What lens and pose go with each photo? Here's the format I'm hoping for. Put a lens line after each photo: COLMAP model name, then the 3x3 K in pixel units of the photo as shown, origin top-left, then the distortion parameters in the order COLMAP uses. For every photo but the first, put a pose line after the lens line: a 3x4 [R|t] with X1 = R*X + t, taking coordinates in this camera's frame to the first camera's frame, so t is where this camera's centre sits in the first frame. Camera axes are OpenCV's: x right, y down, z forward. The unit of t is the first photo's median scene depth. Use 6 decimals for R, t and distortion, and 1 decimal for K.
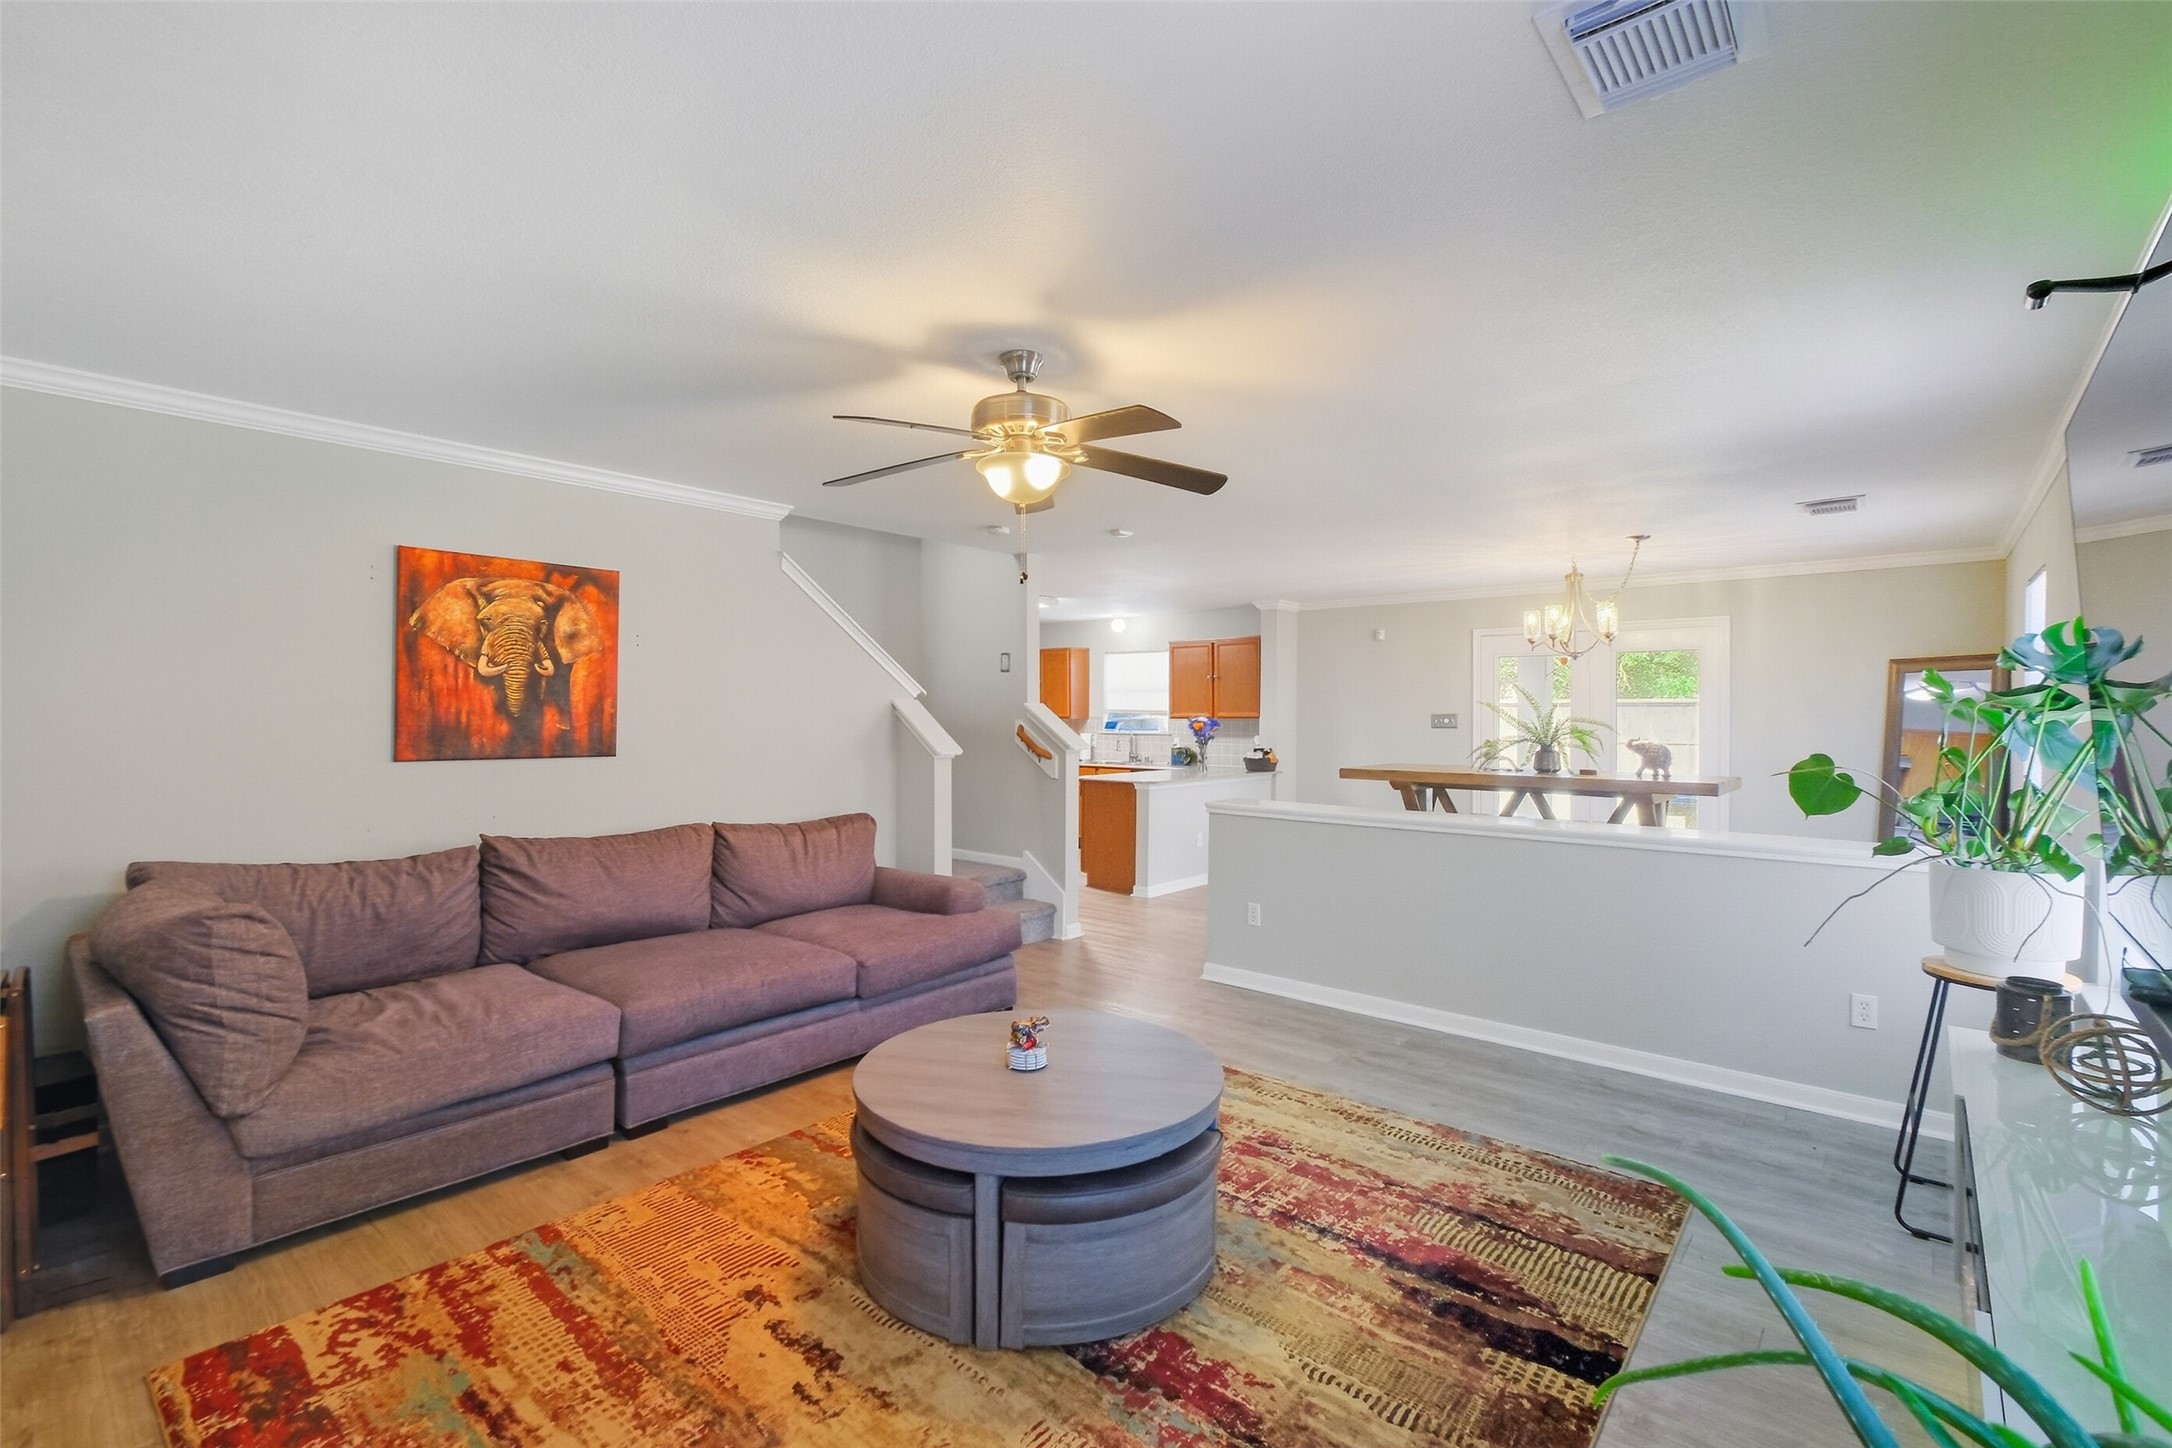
lens RADIAL K [[971.7, 0, 1094.7], [0, 971.7, 717.5], [0, 0, 1]] dist [-0.001715, 0.000145]
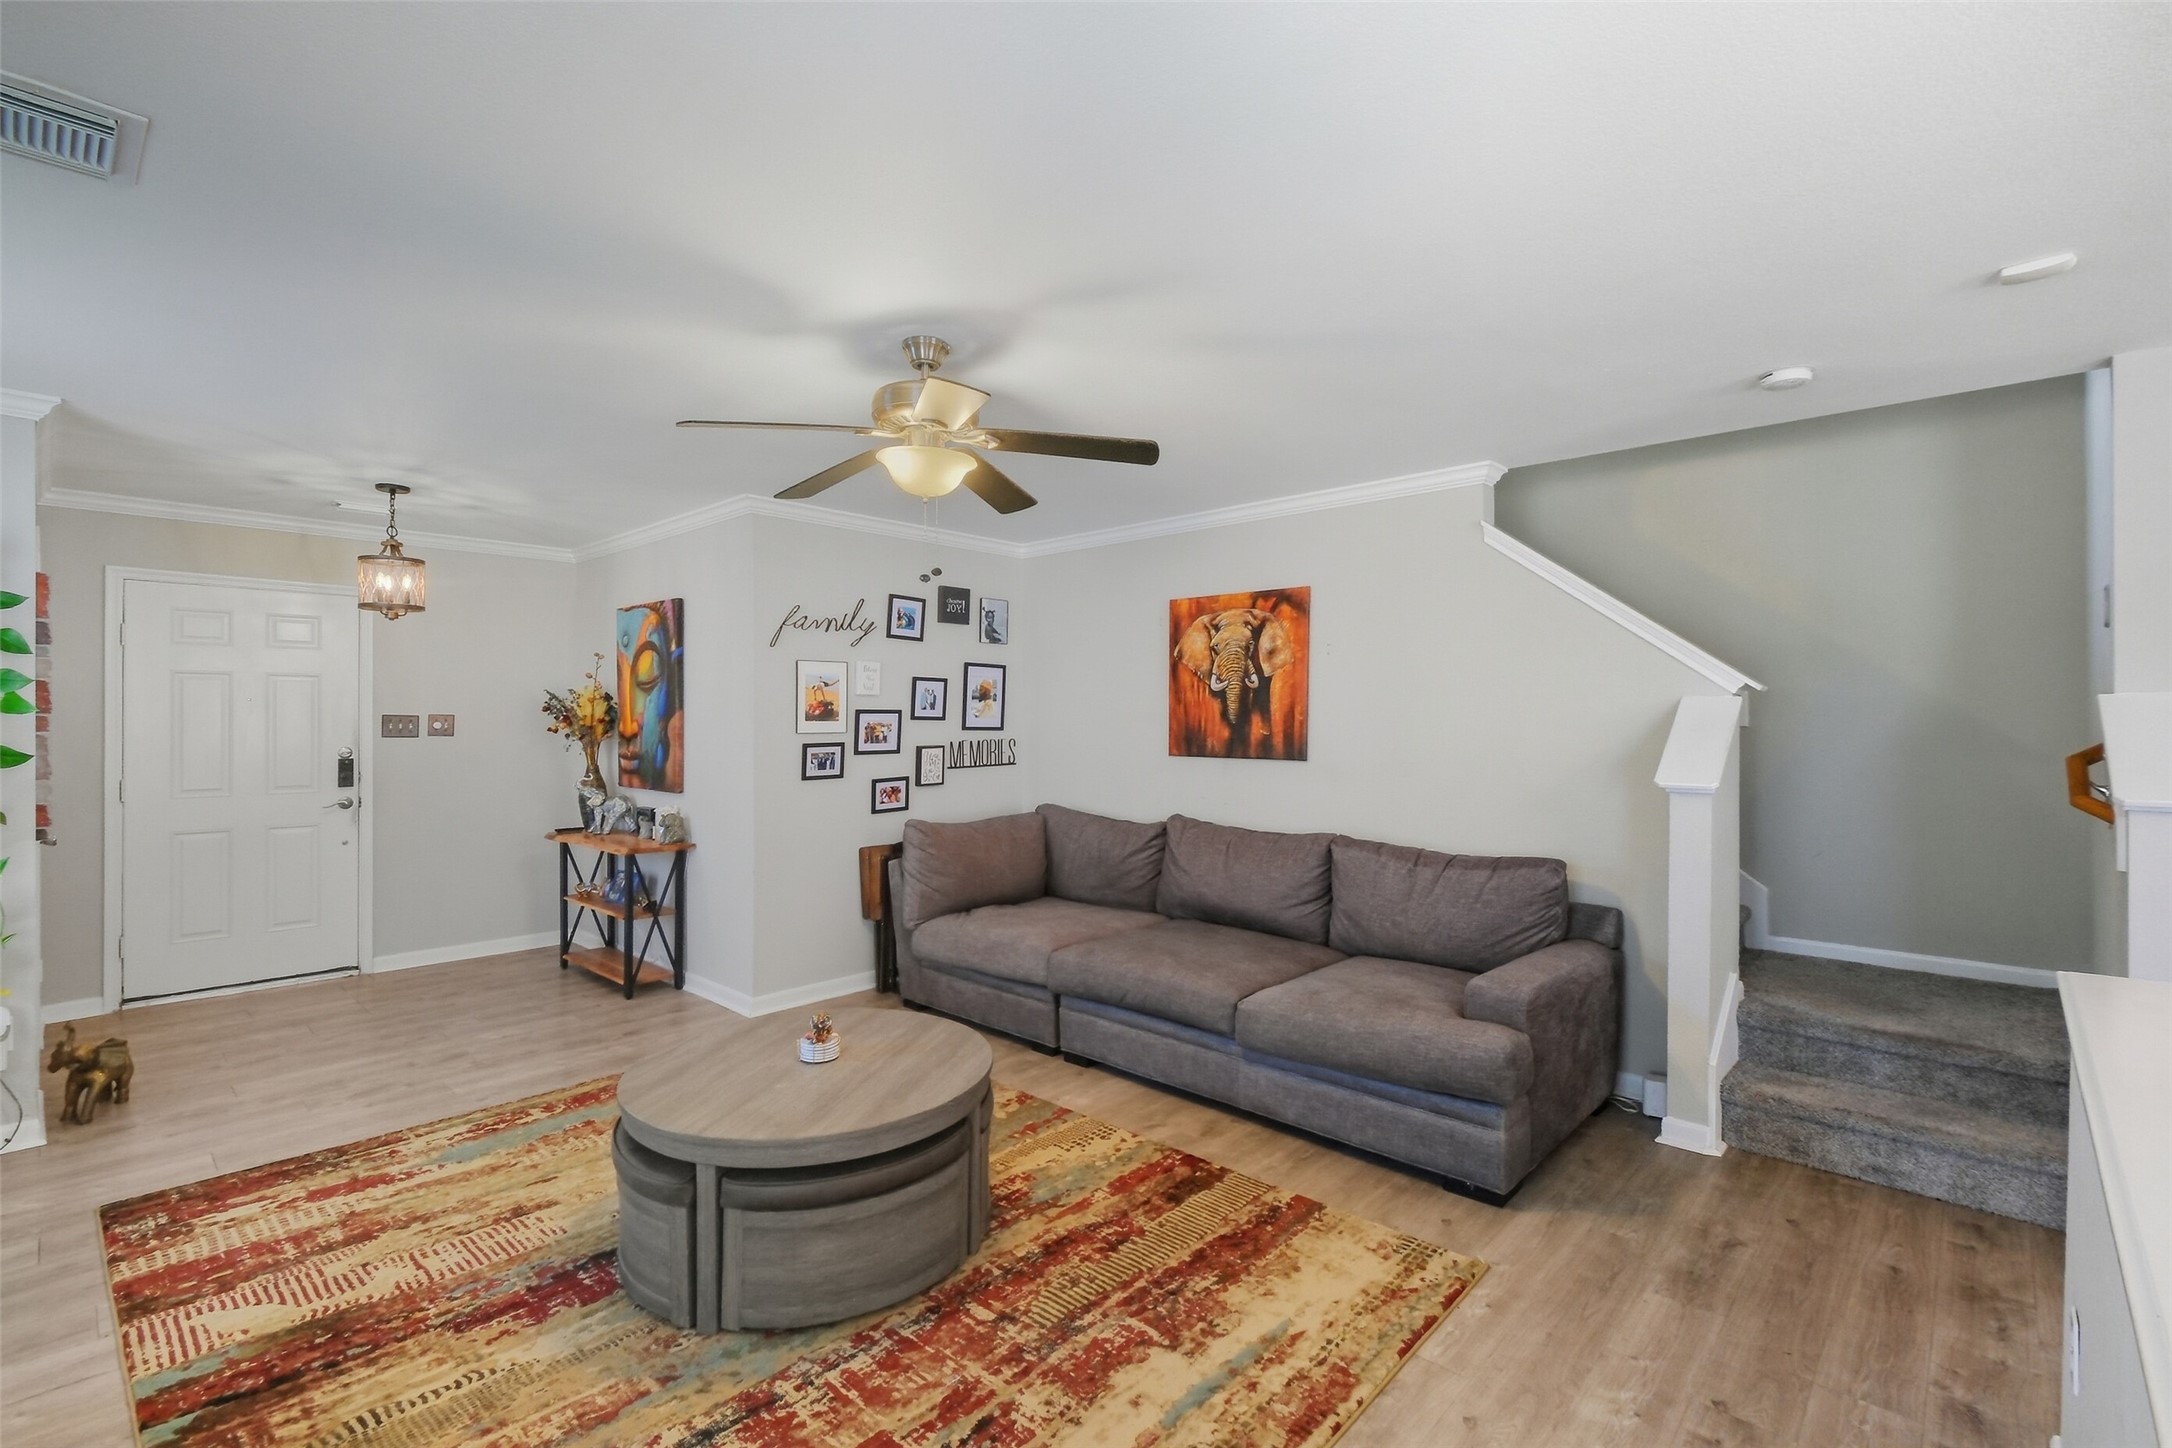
lens RADIAL K [[985.8, 0, 1089.9], [0, 985.8, 715.4], [0, 0, 1]] dist [0.000676, 0.000128]
pose [[-0.051457, -0.008594, -0.998638, 0.638843], [-0.004401, 0.999955, -0.008379, 0.000262], [0.998666, 0.003964, -0.051492, 0.883030]]
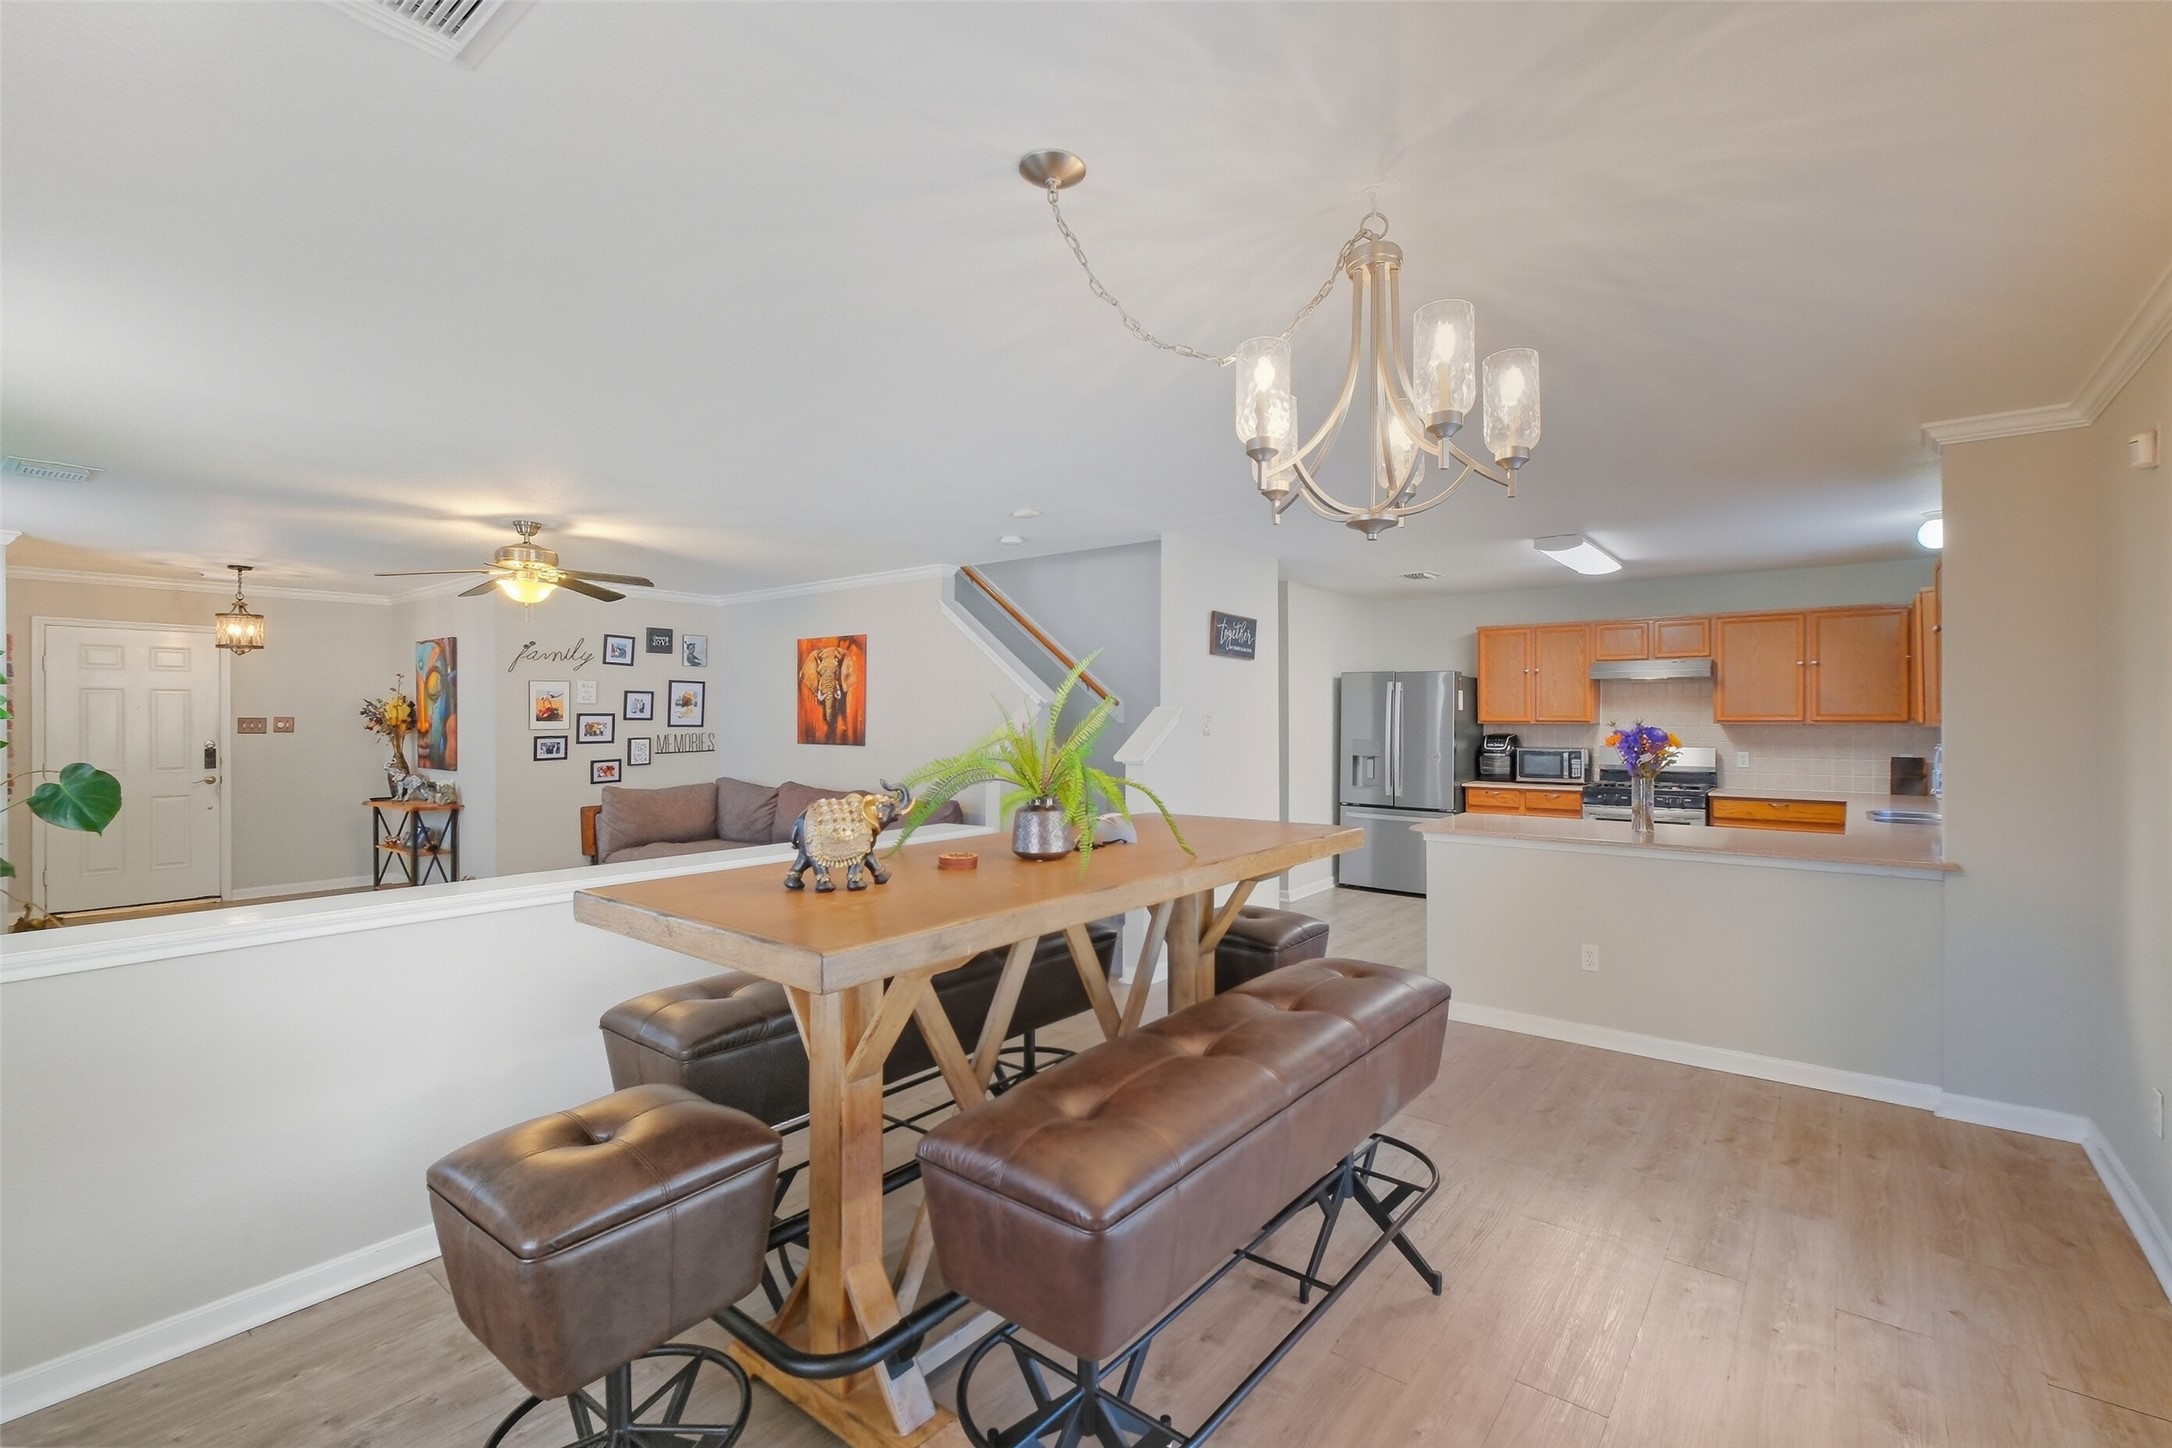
lens RADIAL K [[971.7, 0, 1094.7], [0, 971.7, 717.5], [0, 0, 1]] dist [-0.001715, 0.000145]
pose [[0.029078, -0.002195, -0.999575, 1.266823], [-0.001554, 0.999996, -0.002241, -0.006101], [0.999576, 0.001618, 0.029075, 1.449741]]
